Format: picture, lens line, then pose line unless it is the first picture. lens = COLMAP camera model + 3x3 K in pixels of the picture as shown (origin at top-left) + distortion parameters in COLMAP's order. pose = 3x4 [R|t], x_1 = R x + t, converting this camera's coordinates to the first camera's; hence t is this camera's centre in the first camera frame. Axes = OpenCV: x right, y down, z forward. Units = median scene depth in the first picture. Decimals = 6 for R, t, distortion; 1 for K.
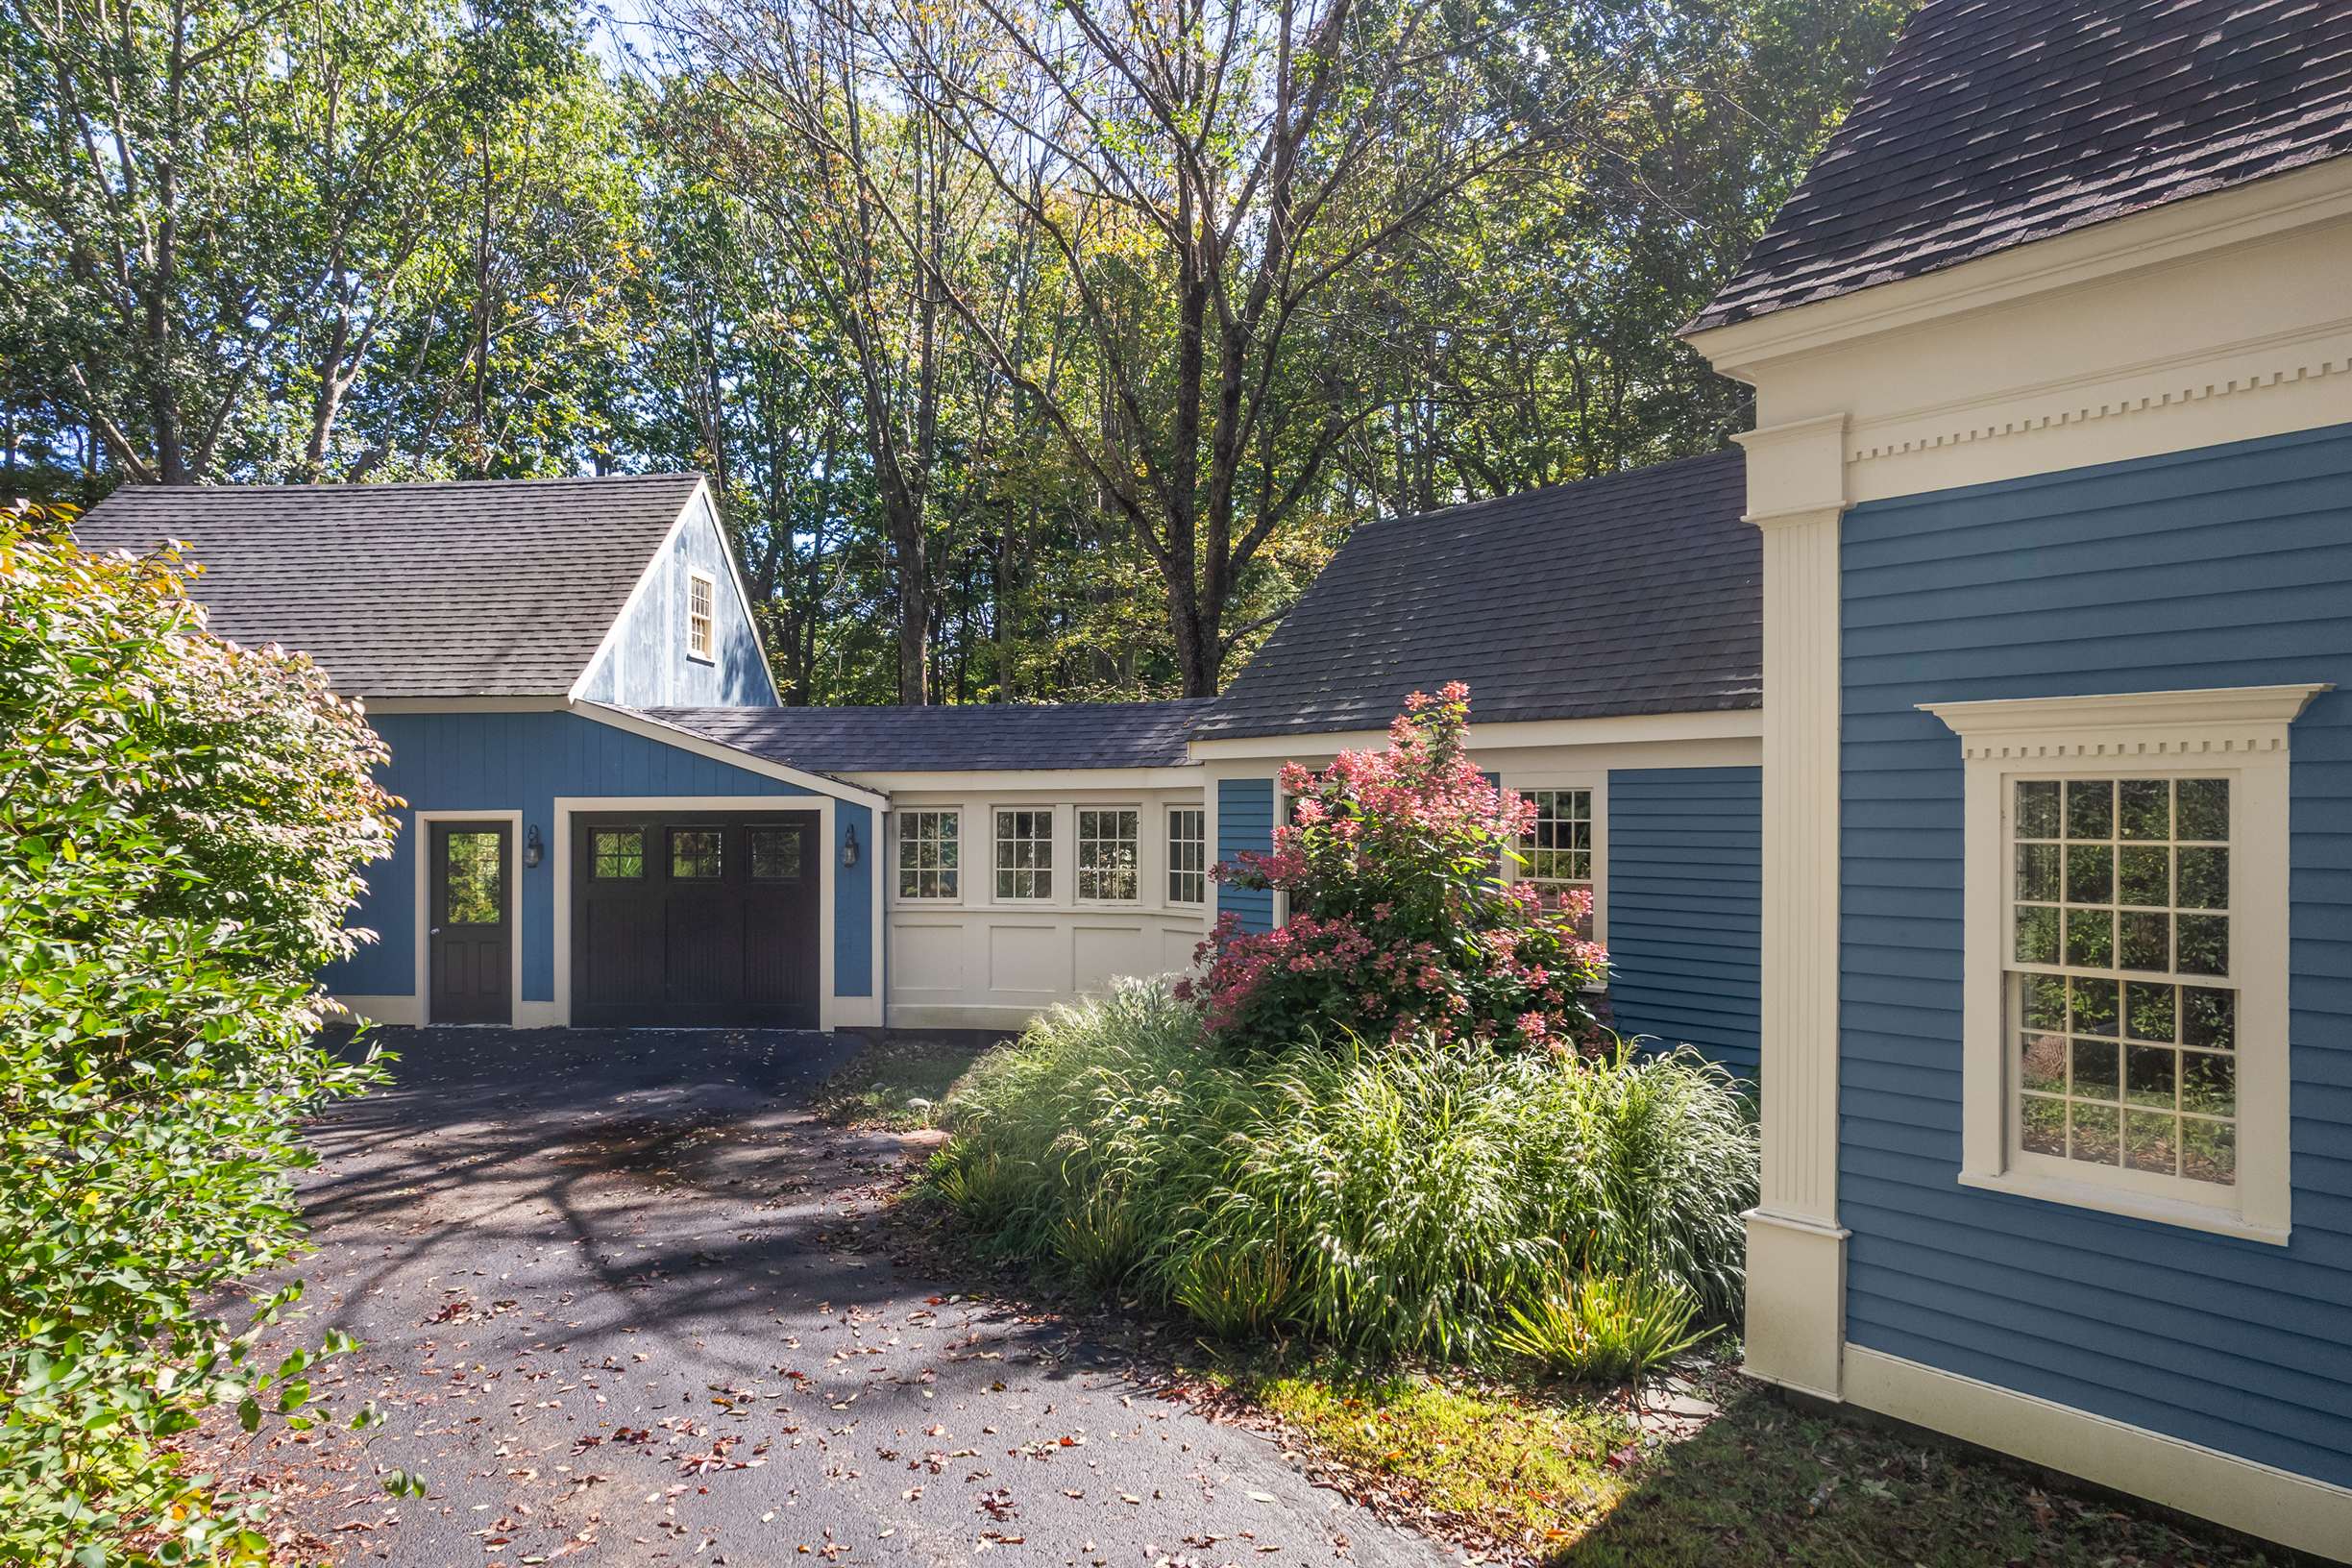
lens RADIAL K [[1491.4, 0, 1163.1], [0, 1491.4, 784.5], [0, 0, 1]] dist [-0.017078, 0.005488]
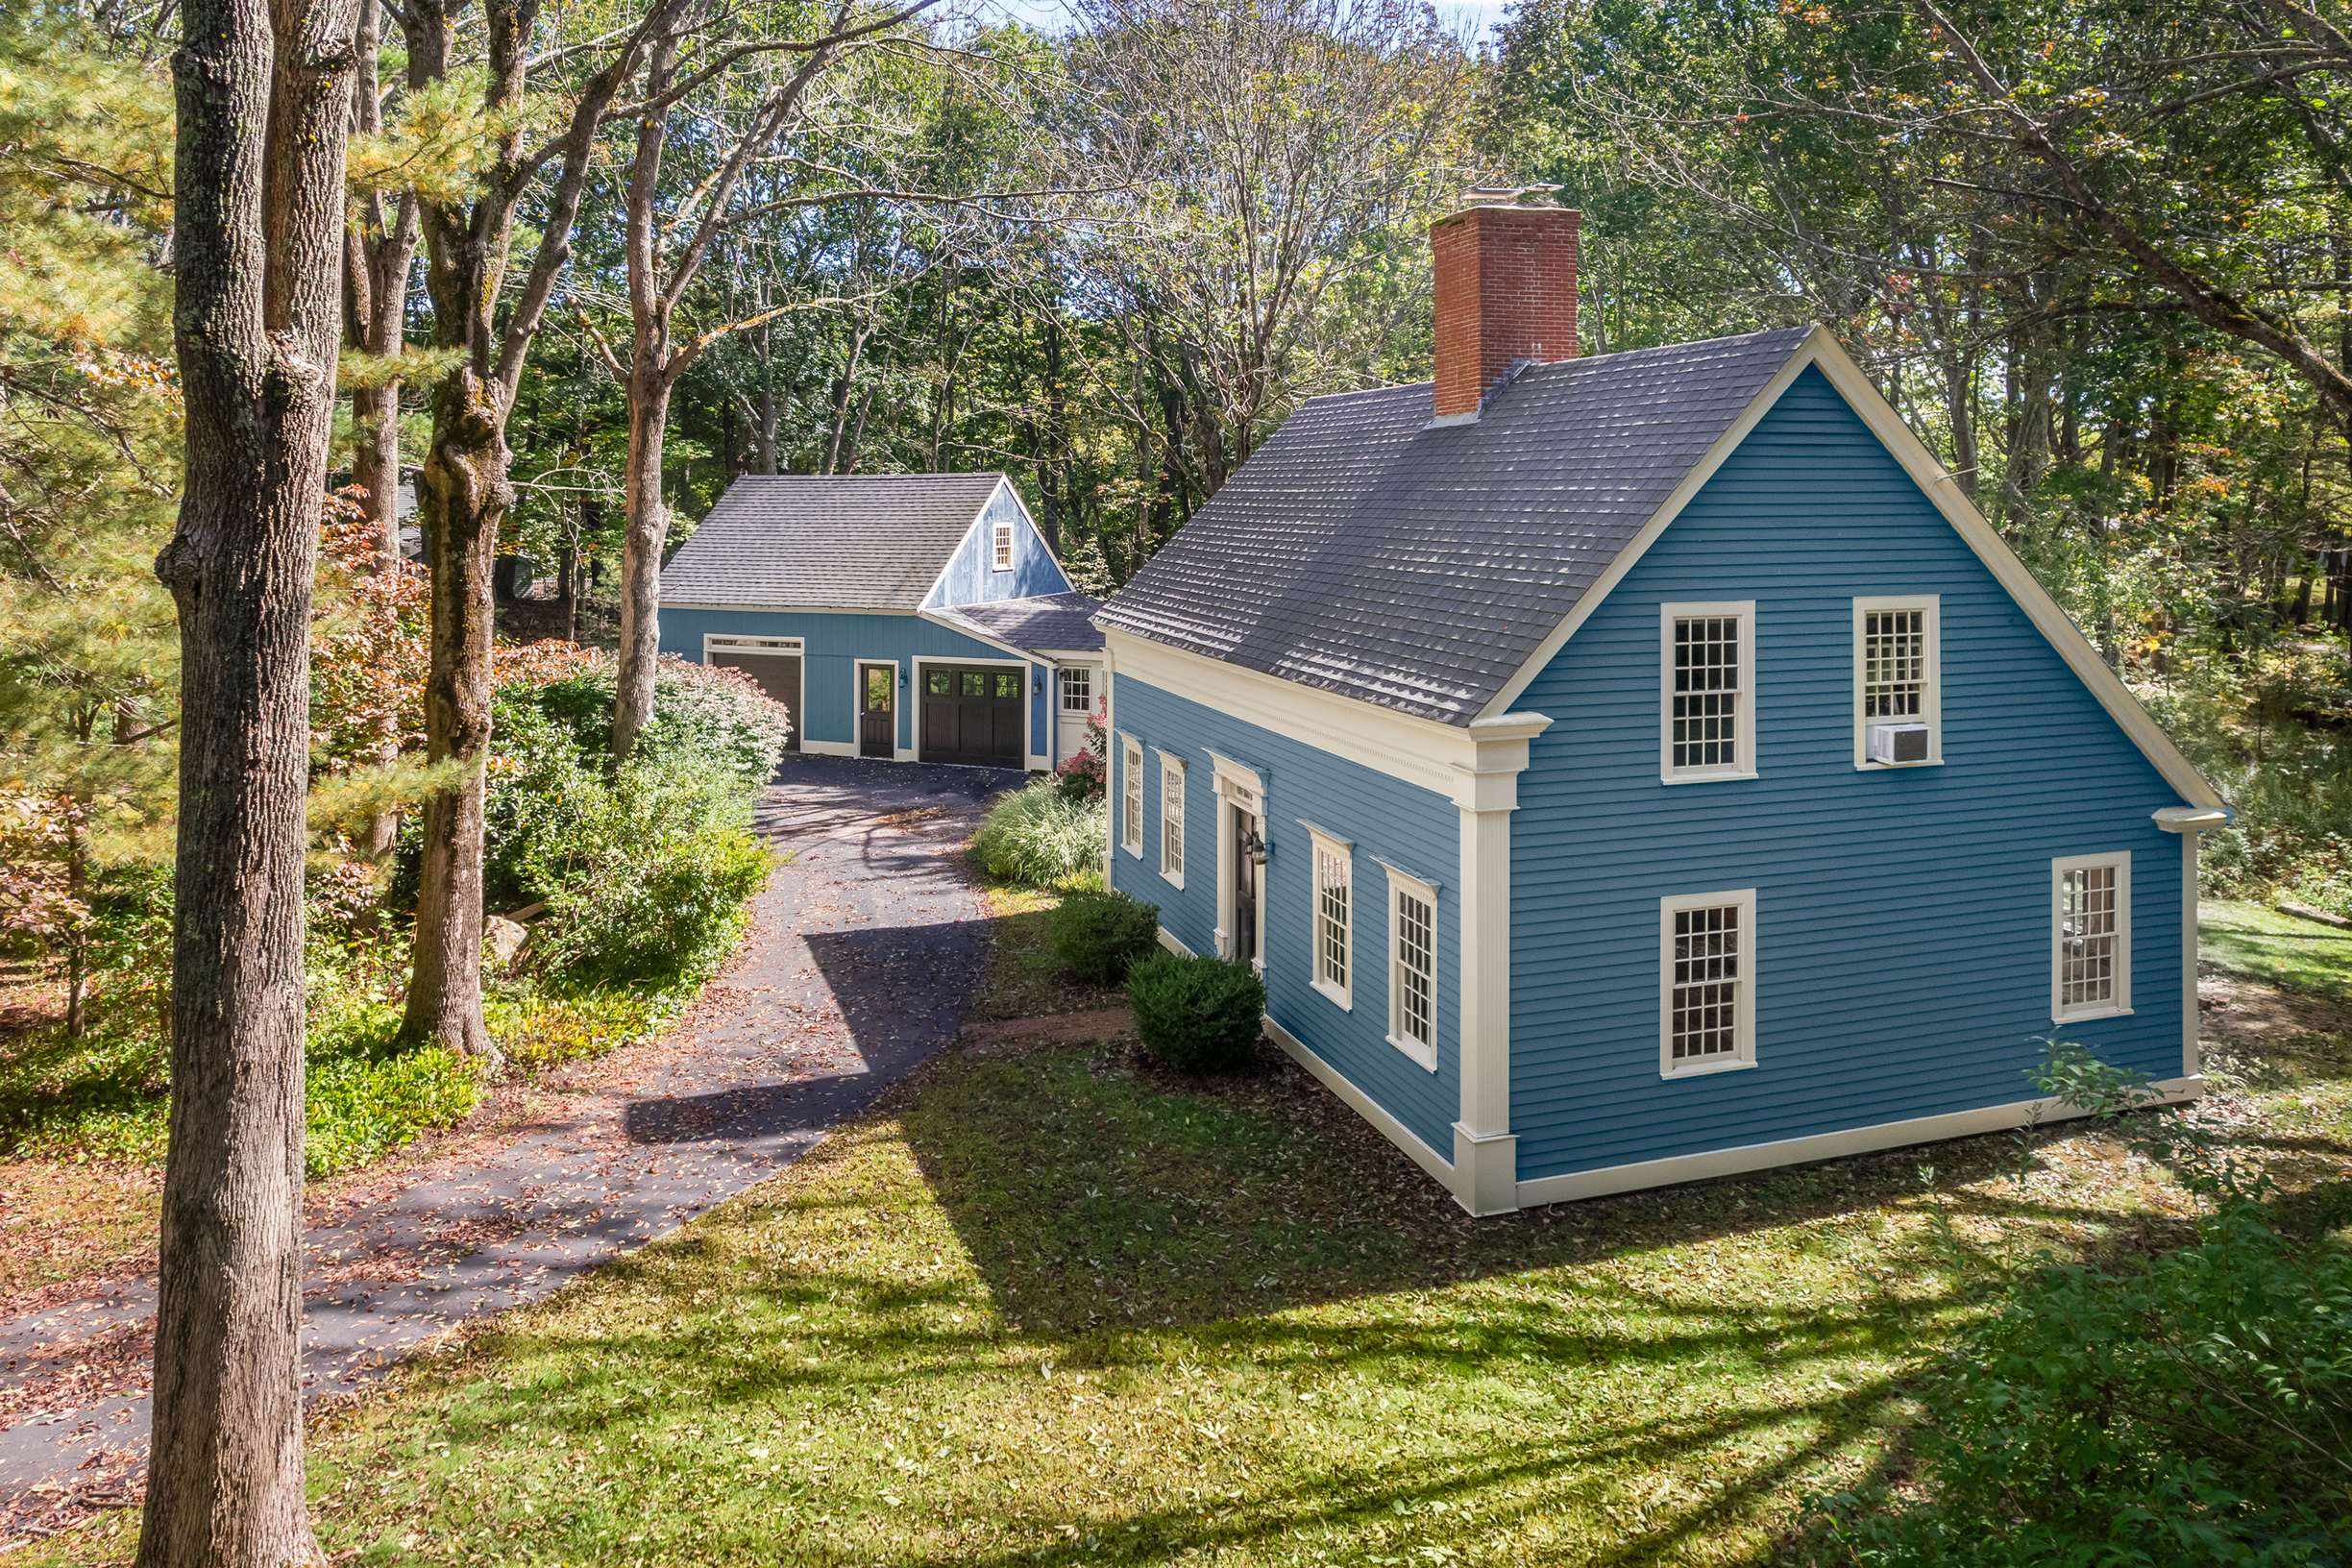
lens RADIAL K [[1491.4, 0, 1127.5], [0, 1491.4, 545.0], [0, 0, 1]] dist [-0.017078, 0.005488]
pose [[0.944030, 0.017020, -0.329422, 0.595411], [-0.016628, 0.999854, 0.004007, -0.165209], [0.329442, 0.001695, 0.944174, -0.940107]]
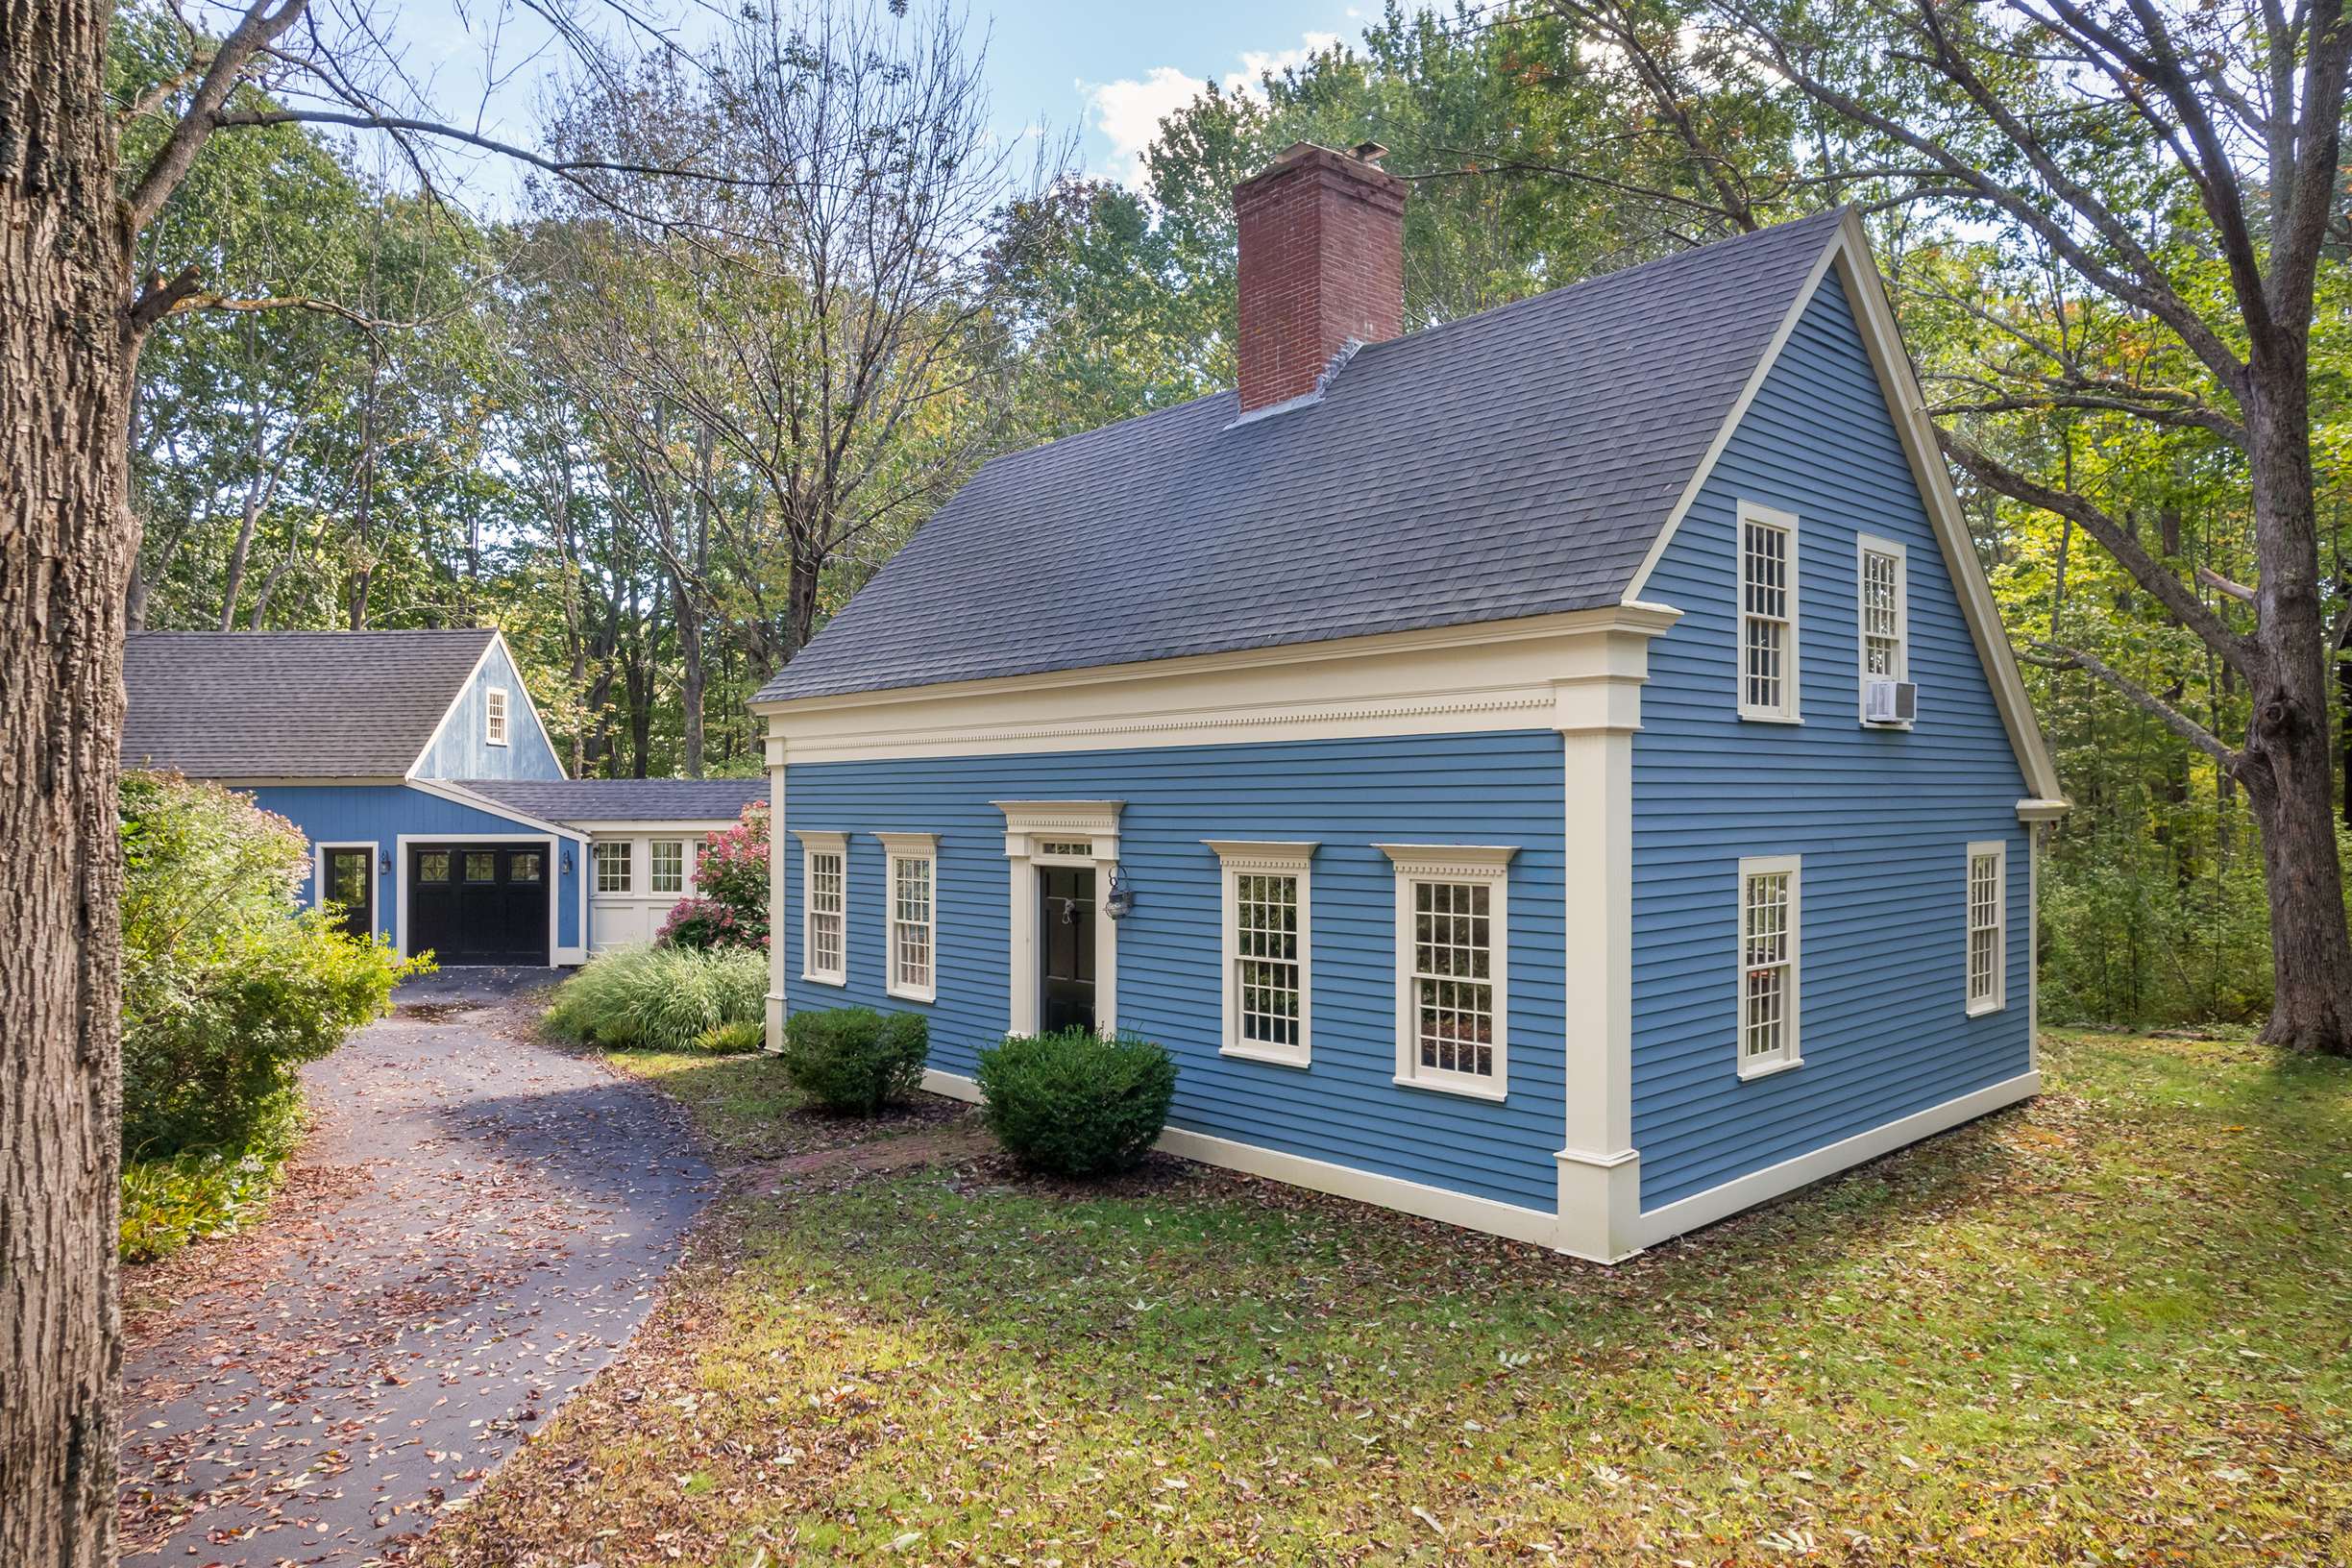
lens RADIAL K [[1491.4, 0, 1161.5], [0, 1491.4, 792.3], [0, 0, 1]] dist [-0.017078, 0.005488]
pose [[0.998639, 0.004488, 0.051964, 0.399548], [-0.004791, 0.999972, 0.005701, -0.055249], [-0.051937, -0.005942, 0.998633, -0.794421]]
